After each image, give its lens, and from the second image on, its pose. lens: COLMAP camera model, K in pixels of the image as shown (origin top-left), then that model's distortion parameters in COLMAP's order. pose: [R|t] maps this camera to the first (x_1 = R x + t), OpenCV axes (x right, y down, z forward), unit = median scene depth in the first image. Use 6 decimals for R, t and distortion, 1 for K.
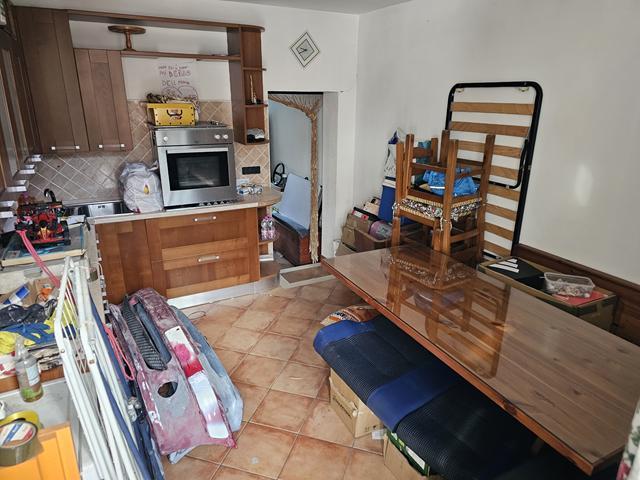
lens RADIAL K [[426.3, 0, 329.9], [0, 426.3, 238.1], [0, 0, 1]] dist [0.085978, -0.066909]
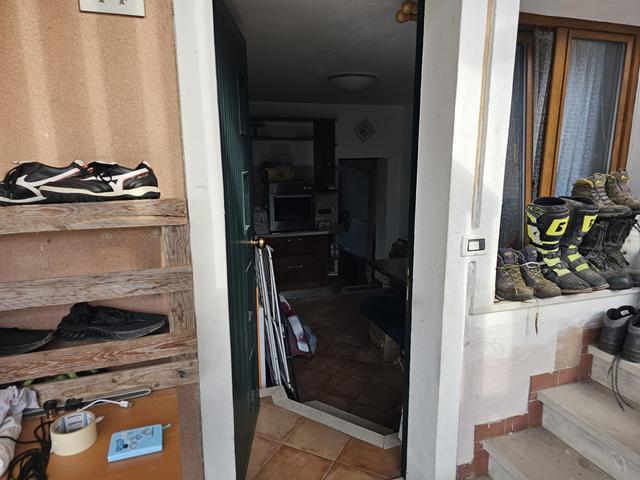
lens RADIAL K [[426.3, 0, 329.9], [0, 426.3, 238.1], [0, 0, 1]] dist [0.085978, -0.066909]
pose [[0.987505, 0.015664, -0.156809, 0.065008], [-0.037339, 0.989971, -0.136249, 0.137307], [0.153102, 0.140401, 0.978186, -0.423788]]
